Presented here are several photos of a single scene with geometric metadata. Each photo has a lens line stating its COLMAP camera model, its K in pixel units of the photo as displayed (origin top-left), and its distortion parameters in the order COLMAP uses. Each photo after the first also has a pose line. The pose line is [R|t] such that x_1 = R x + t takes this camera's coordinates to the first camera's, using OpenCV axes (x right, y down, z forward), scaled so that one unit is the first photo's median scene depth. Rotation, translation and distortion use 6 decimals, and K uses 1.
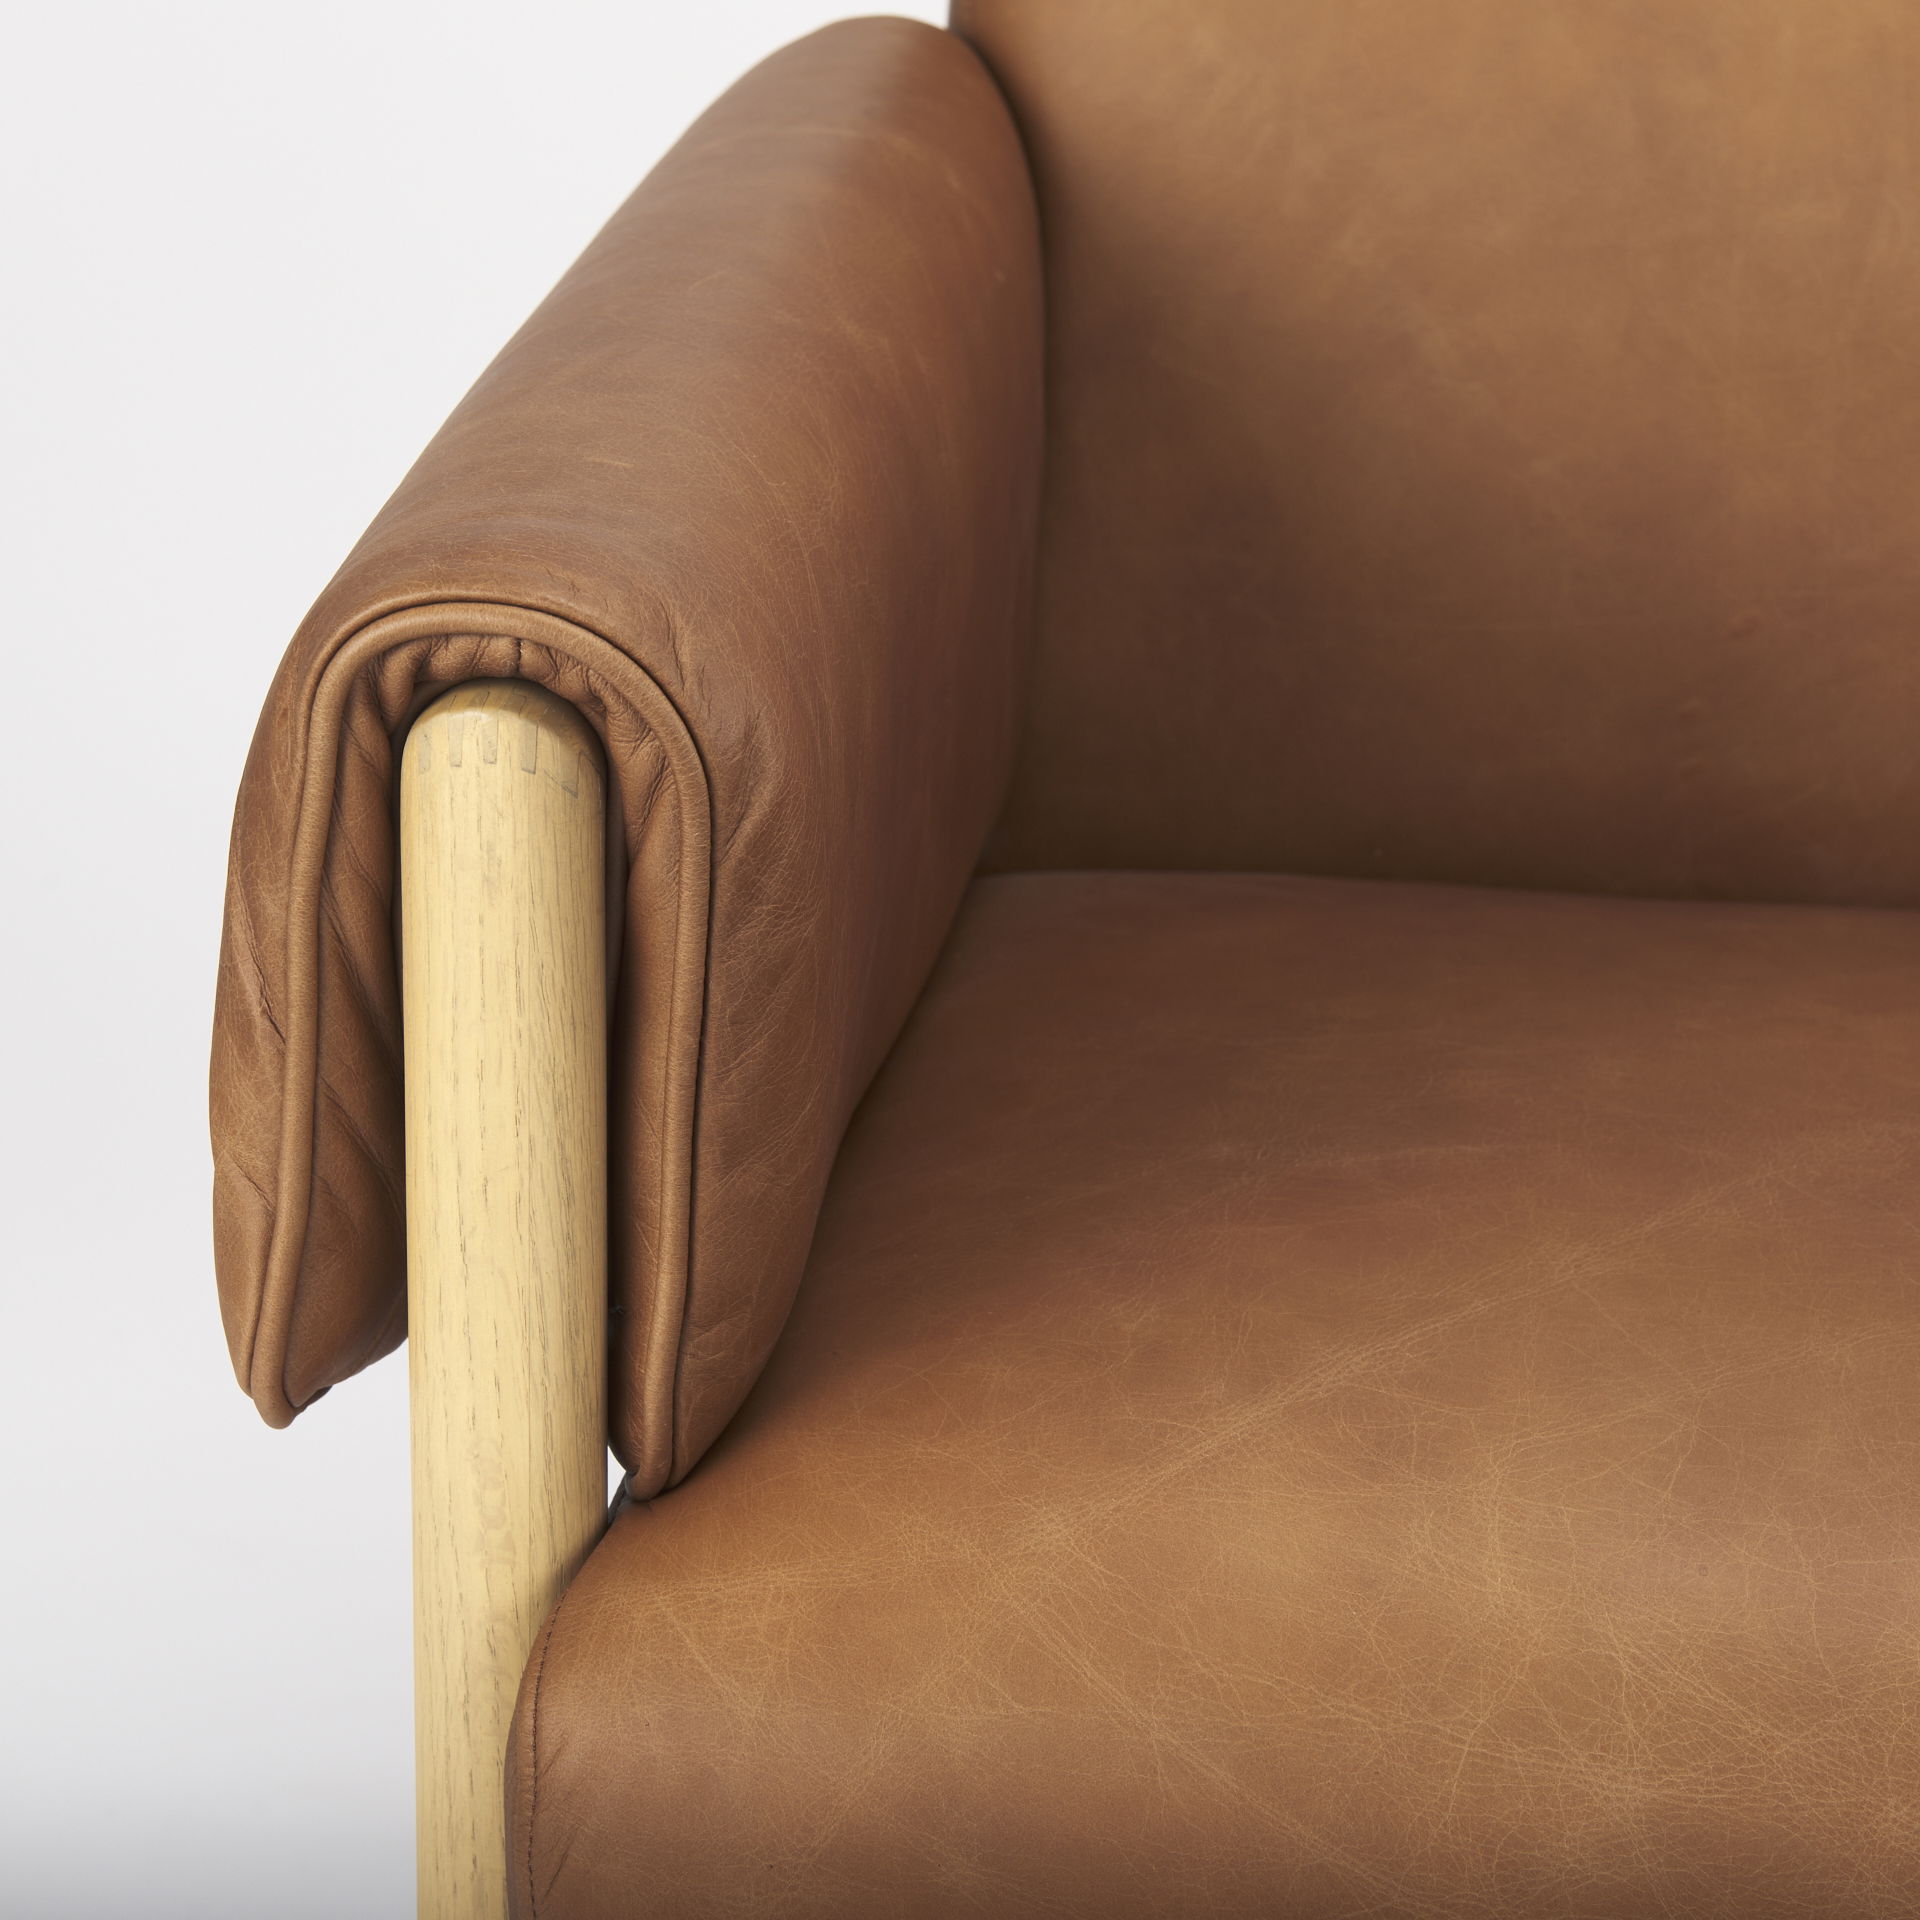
lens RADIAL K [[4660.8, 0, 960.0], [0, 4660.8, 767.6], [0, 0, 1]] dist [0.038817, -0.136431]
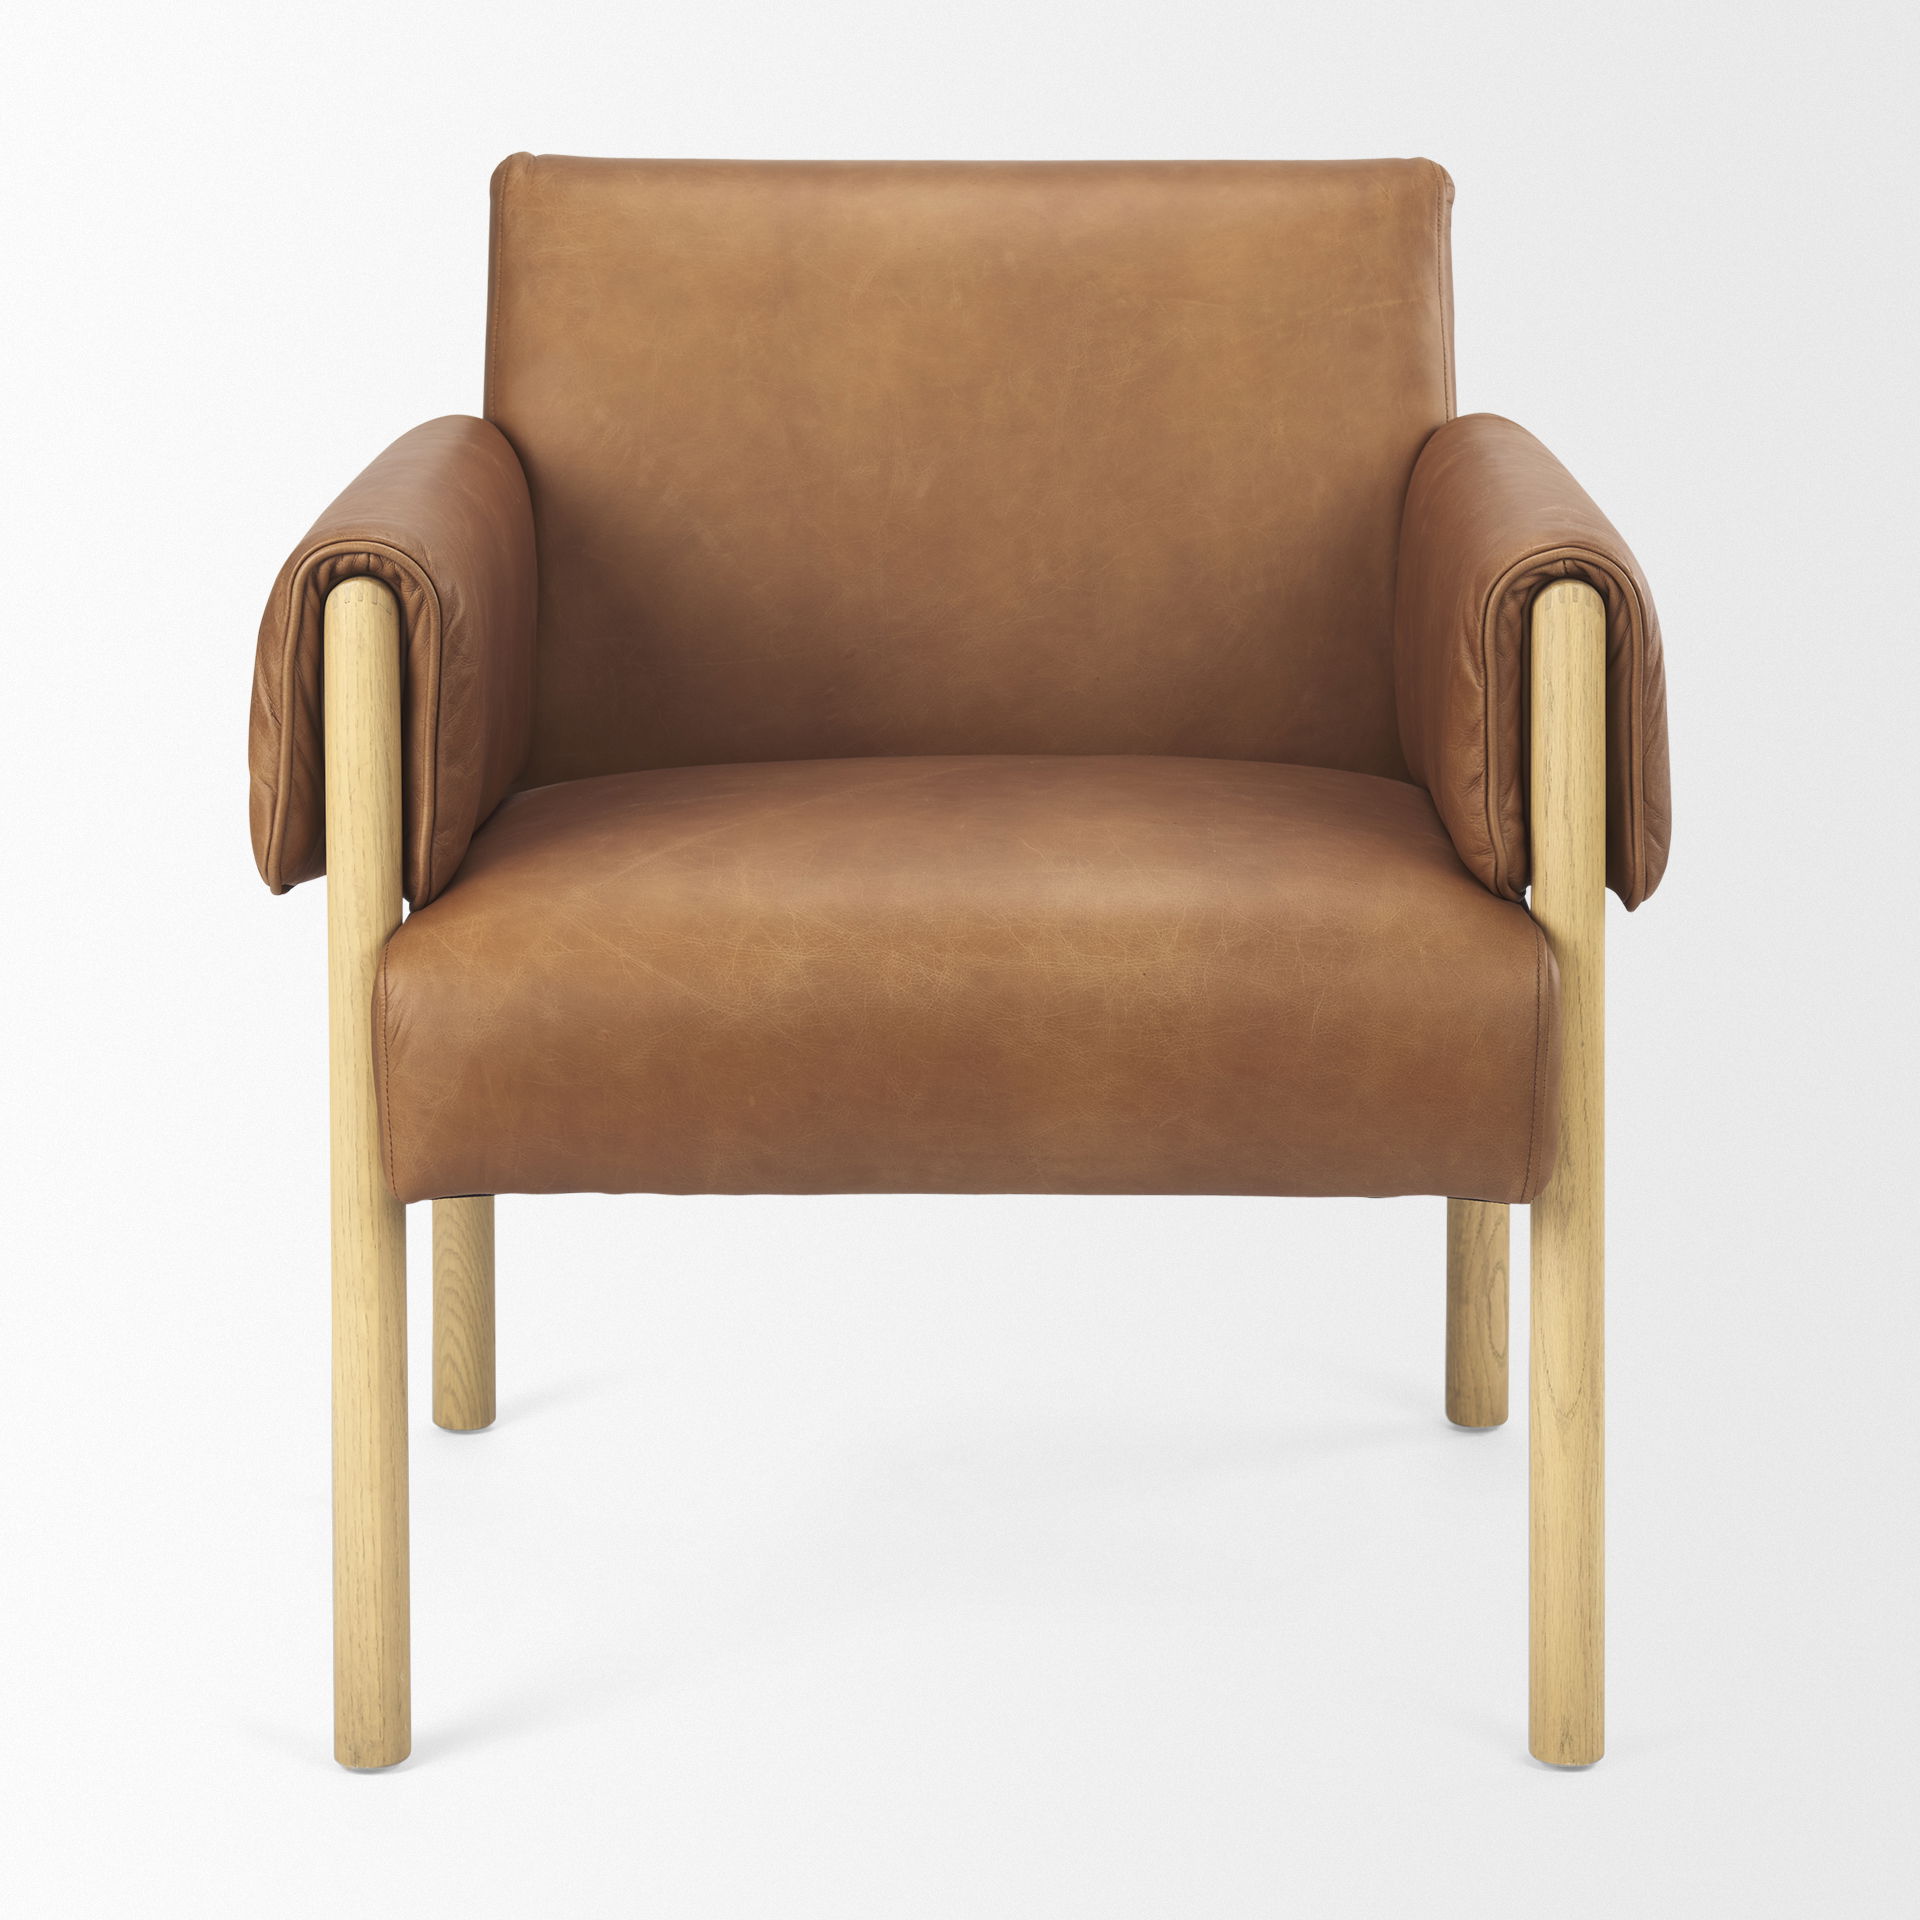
lens RADIAL K [[5792.8, 0, 960.0], [0, 5792.8, 960.0], [0, 0, 1]] dist [-0.084585, 0.515915]
pose [[0.991120, -0.045560, 0.124922, -0.177254], [0.067977, 0.981033, -0.181531, 0.809476], [-0.114282, 0.188411, 0.975418, -2.215998]]
